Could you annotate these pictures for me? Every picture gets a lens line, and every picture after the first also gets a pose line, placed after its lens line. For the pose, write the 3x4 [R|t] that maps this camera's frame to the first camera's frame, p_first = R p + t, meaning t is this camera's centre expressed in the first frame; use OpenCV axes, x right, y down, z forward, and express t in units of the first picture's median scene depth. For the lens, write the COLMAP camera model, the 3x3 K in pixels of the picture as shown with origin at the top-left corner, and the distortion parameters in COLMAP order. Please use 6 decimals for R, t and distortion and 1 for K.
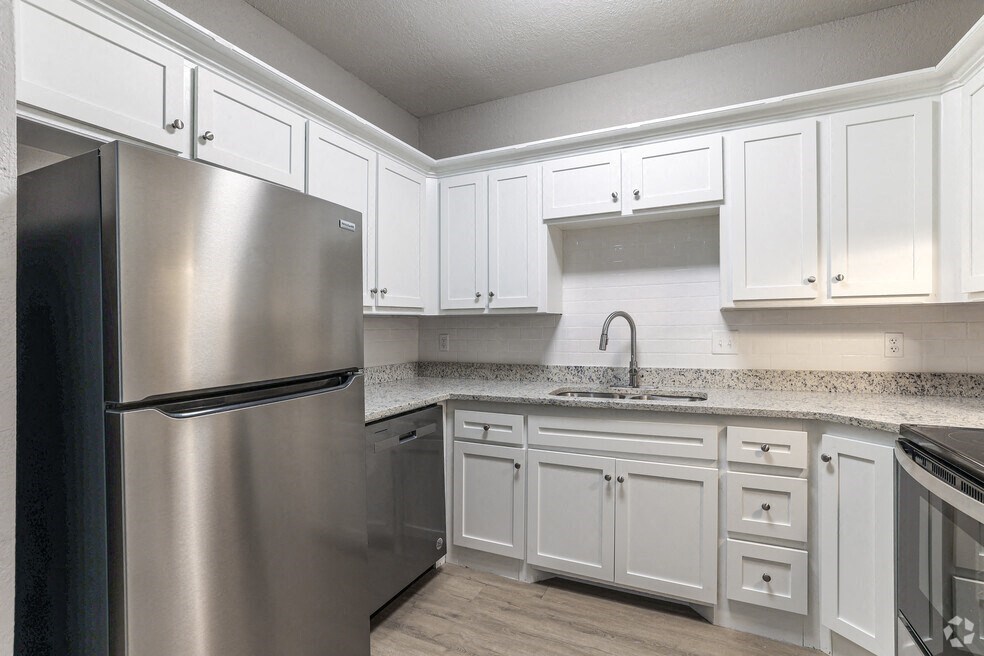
lens RADIAL K [[475.6, 0, 492.4], [0, 475.6, 329.8], [0, 0, 1]] dist [-0.003319, 0.001773]
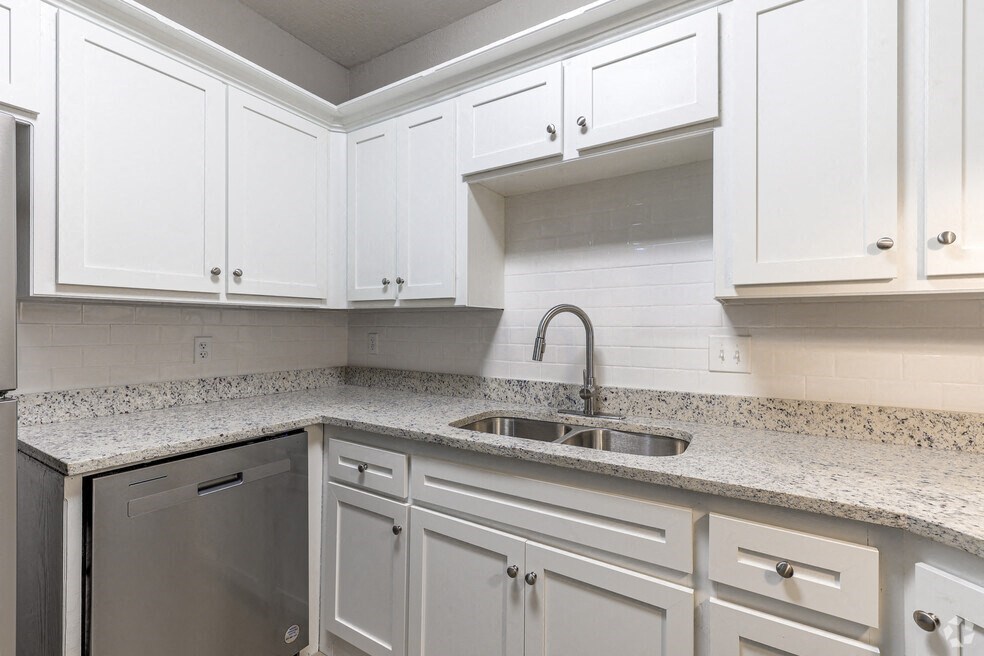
lens RADIAL K [[433.2, 0, 488.9], [0, 433.2, 321.3], [0, 0, 1]] dist [0.017477, -0.002618]
pose [[0.991715, 0.015044, -0.127572, 0.254636], [-0.017646, 0.999658, -0.019289, -0.000605], [0.127238, 0.021380, 0.991642, 0.394111]]
